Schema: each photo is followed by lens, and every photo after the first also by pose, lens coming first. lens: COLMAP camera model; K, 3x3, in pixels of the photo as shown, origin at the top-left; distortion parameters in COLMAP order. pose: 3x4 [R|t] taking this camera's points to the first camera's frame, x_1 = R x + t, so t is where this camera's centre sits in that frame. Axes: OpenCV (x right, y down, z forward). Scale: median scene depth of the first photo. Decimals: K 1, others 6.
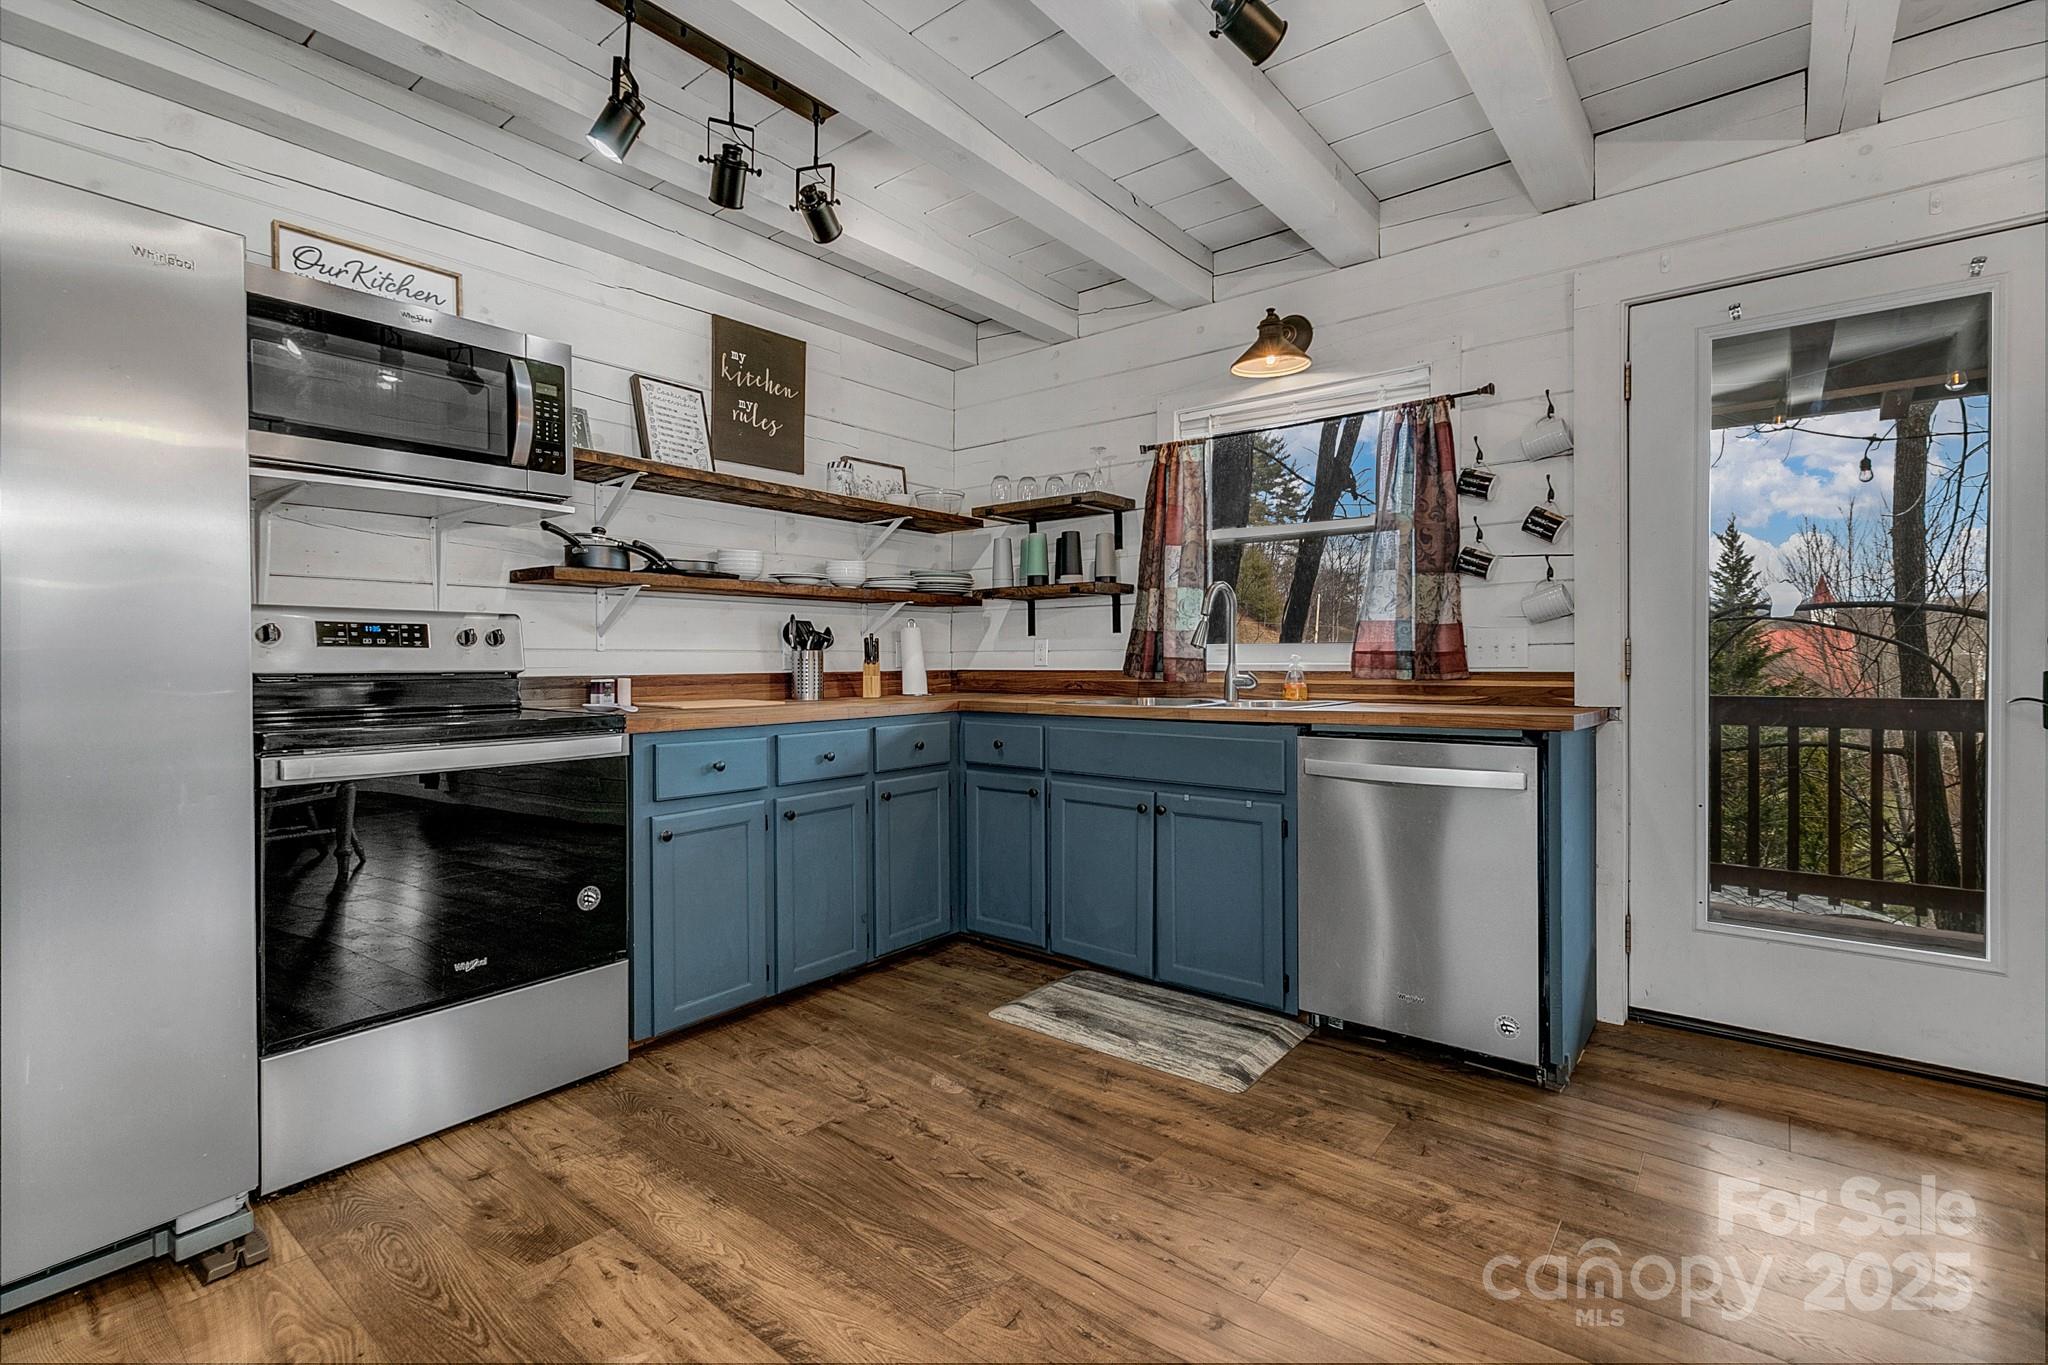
lens RADIAL K [[941.9, 0, 1008.5], [0, 941.9, 660.2], [0, 0, 1]] dist [0.003832, 0.001152]
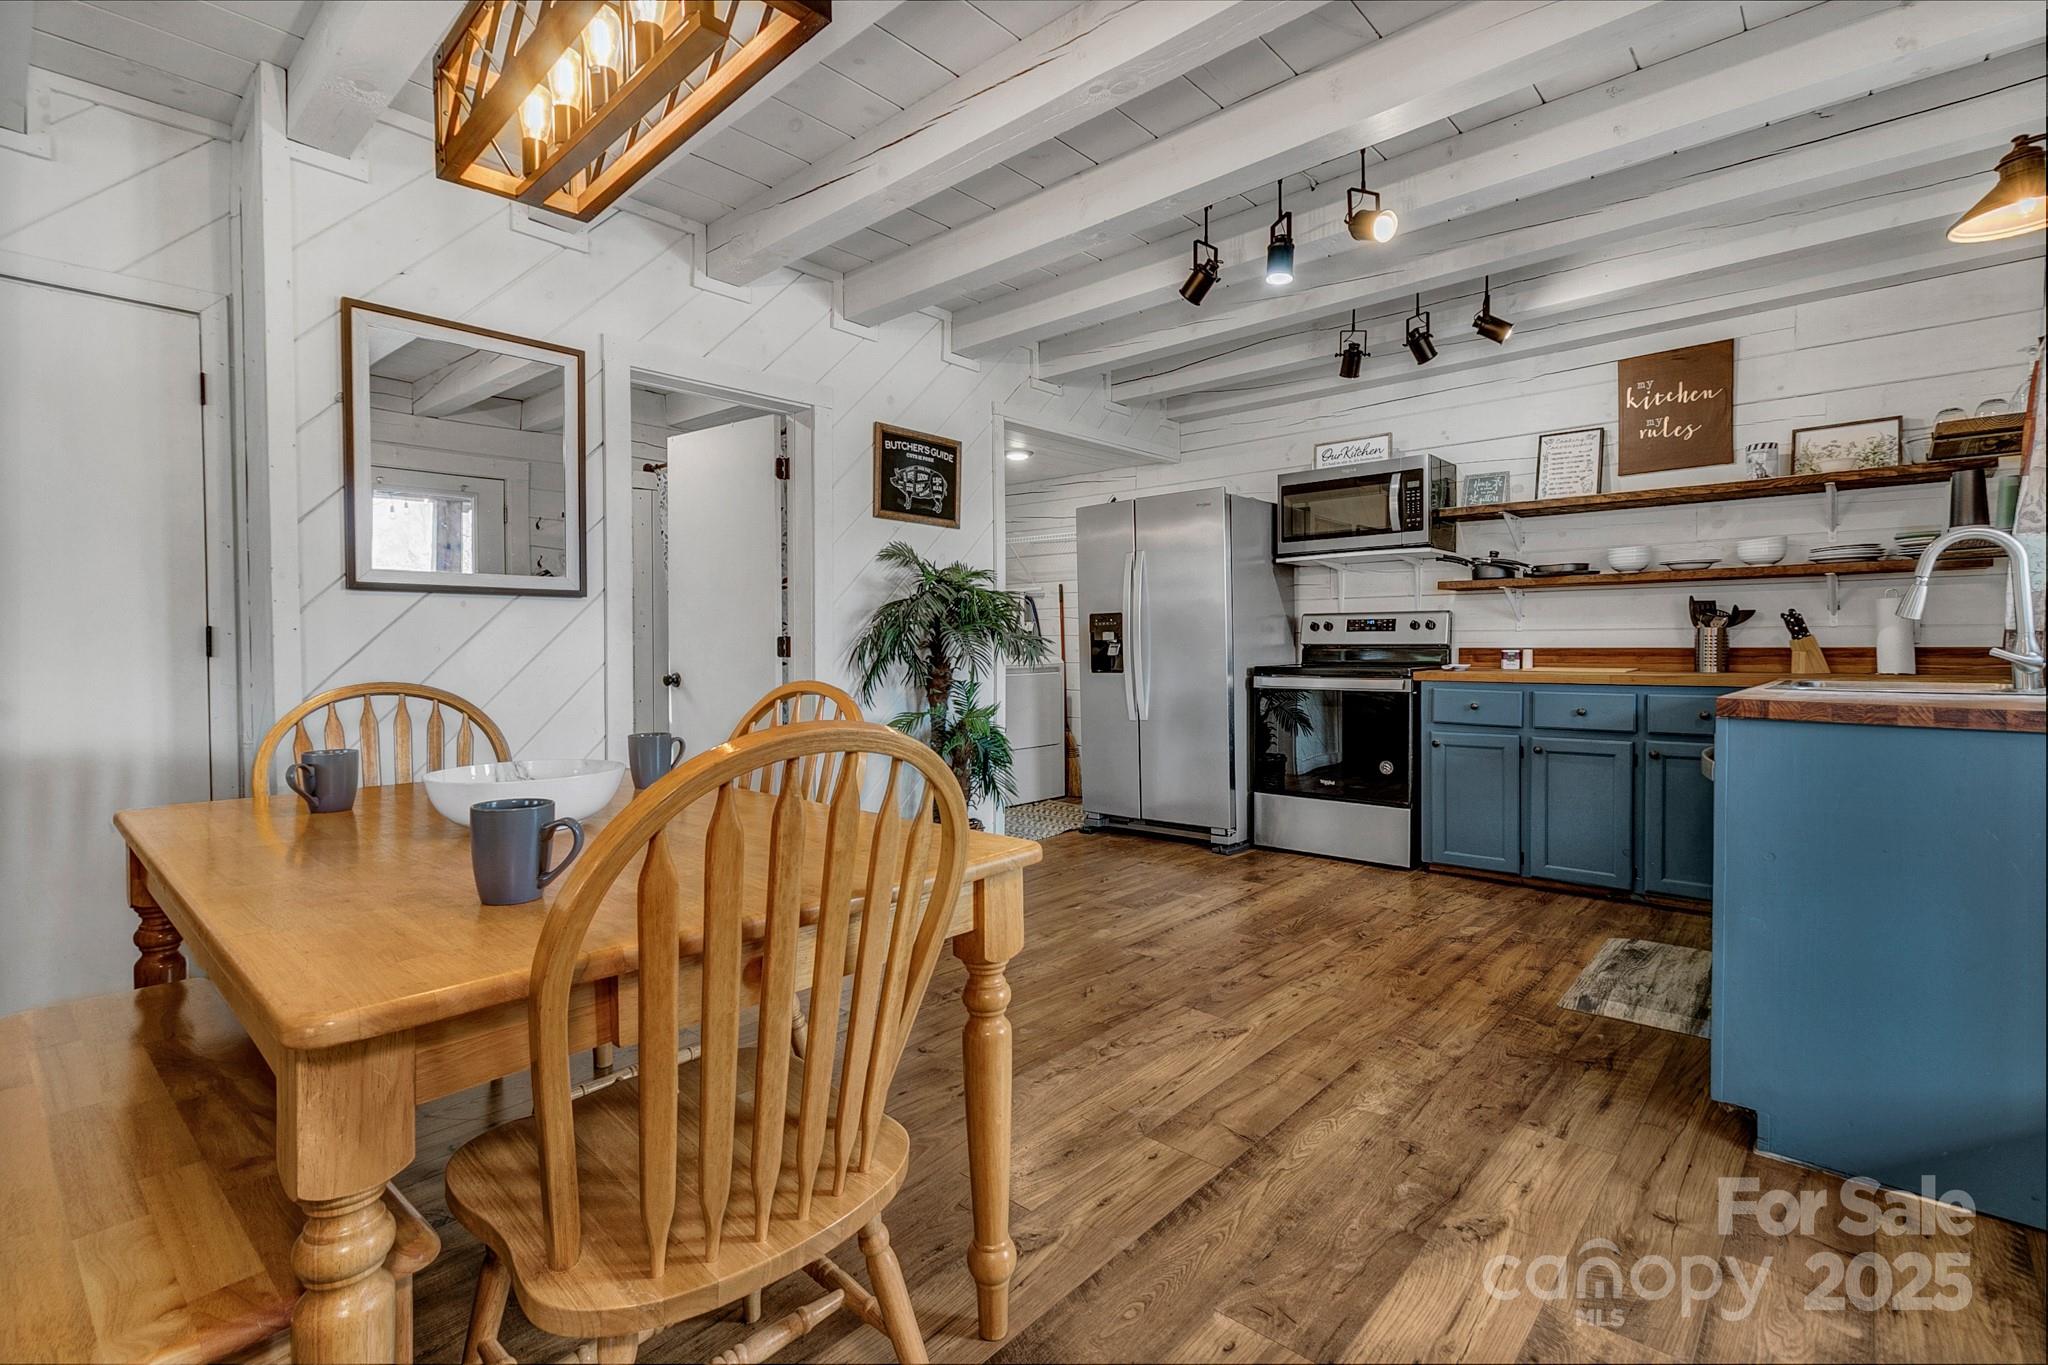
lens RADIAL K [[941.9, 0, 1024.4], [0, 941.9, 664.6], [0, 0, 1]] dist [0.003832, 0.001152]
pose [[-0.056436, 0.023124, -0.998138, 1.258925], [0.002898, 0.999731, 0.022997, 0.007150], [0.998402, -0.001595, -0.056488, 0.357046]]
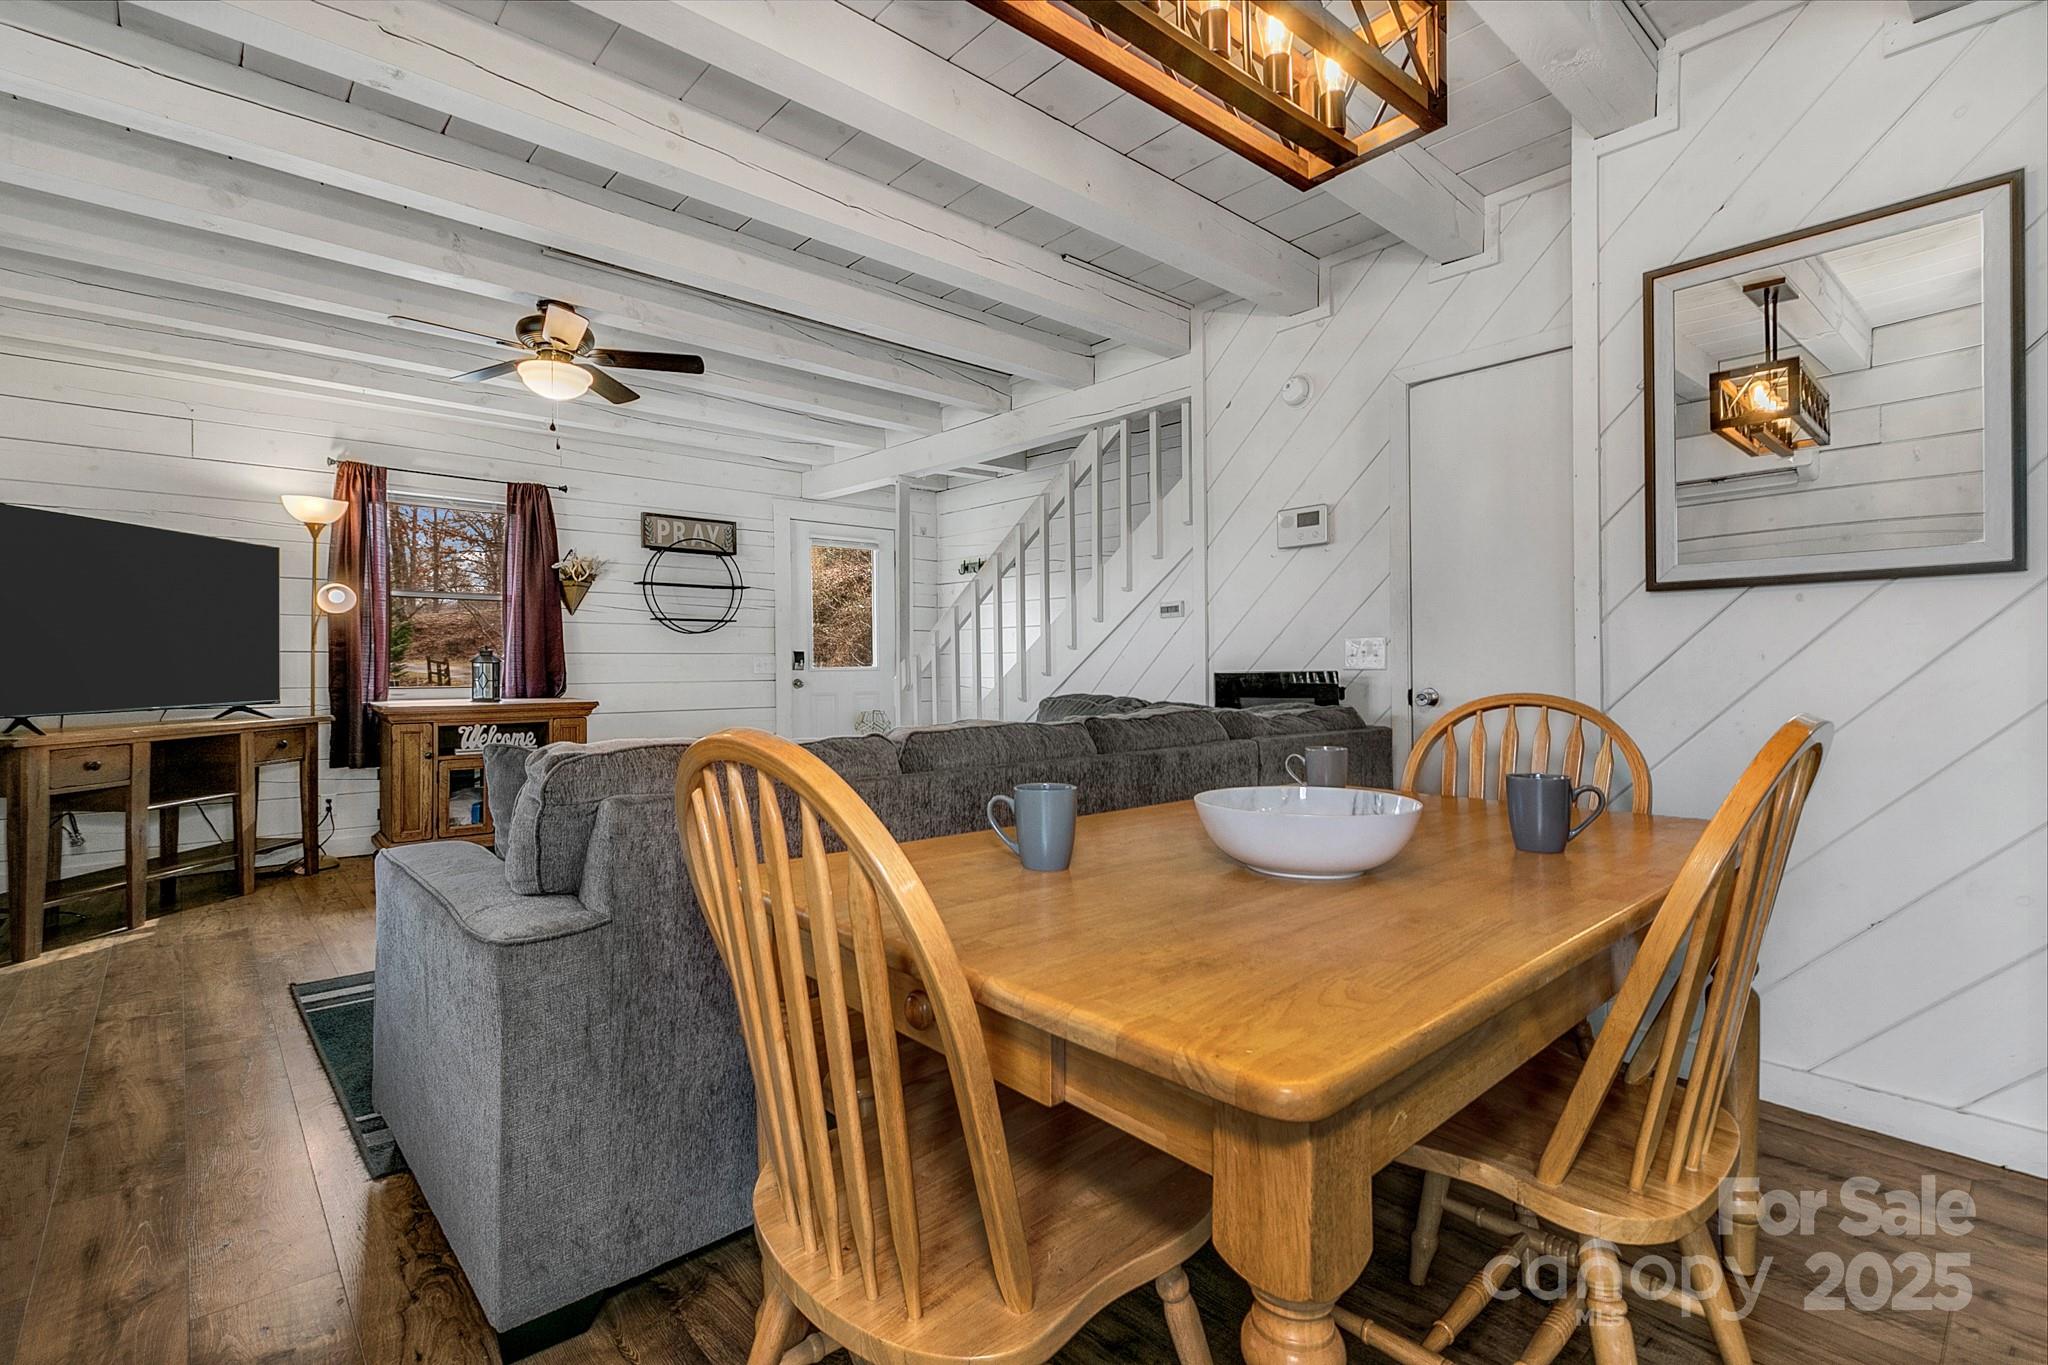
lens RADIAL K [[941.9, 0, 1014.9], [0, 941.9, 653.3], [0, 0, 1]] dist [0.003832, 0.001152]
pose [[-0.985832, 0.013180, 0.167216, 0.754288], [0.011765, 0.999886, -0.009450, 0.009142], [-0.167322, -0.007349, -0.985875, 0.578054]]
